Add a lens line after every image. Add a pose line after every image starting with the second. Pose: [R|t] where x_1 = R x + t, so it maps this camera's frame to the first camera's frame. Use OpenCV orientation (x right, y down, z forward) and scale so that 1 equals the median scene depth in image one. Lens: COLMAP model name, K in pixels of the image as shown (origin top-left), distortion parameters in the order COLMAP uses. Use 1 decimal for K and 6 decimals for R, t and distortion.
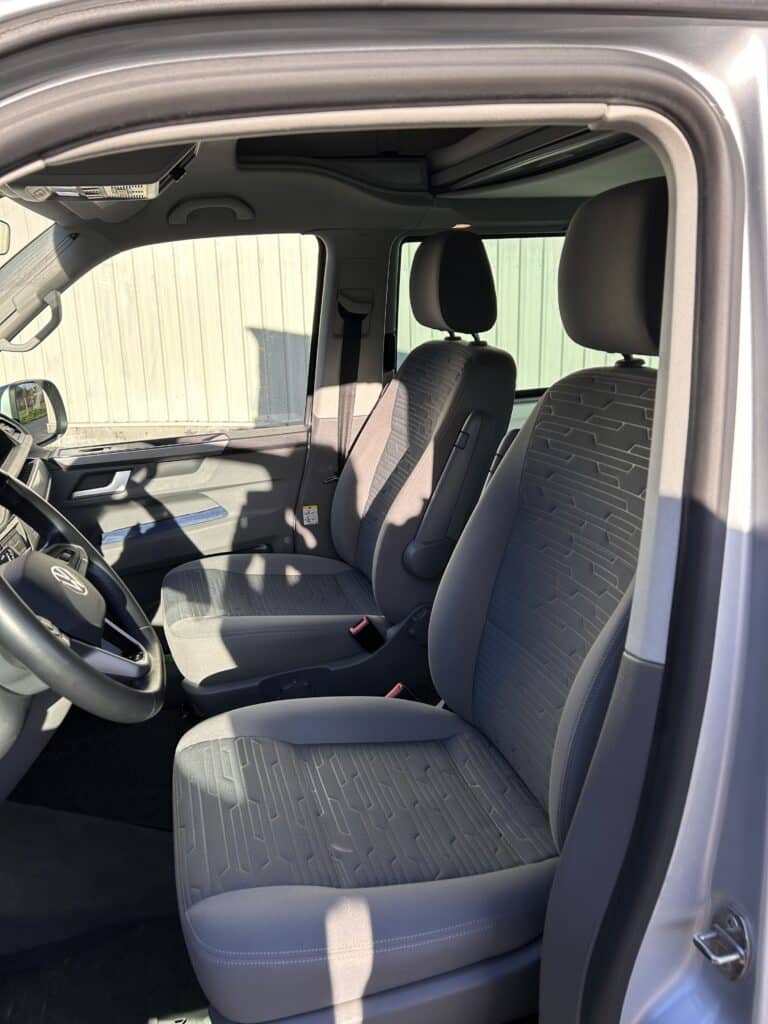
lens RADIAL K [[773.1, 0, 384.6], [0, 773.1, 509.2], [0, 0, 1]] dist [0.039984, -0.038846]
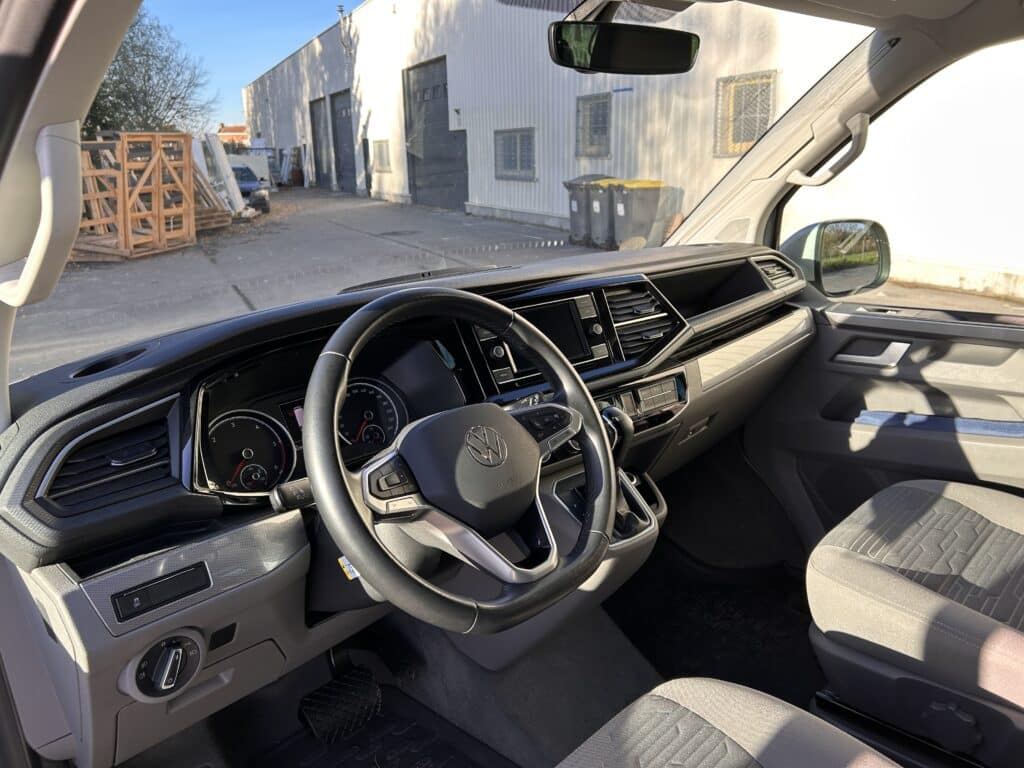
lens RADIAL K [[773.1, 0, 515.9], [0, 773.1, 390.4], [0, 0, 1]] dist [0.039984, -0.038846]
pose [[0.498372, 0.268374, -0.824379, 0.136573], [-0.221910, 0.958693, 0.177945, -0.056008], [0.838082, 0.094255, 0.537340, 0.239129]]
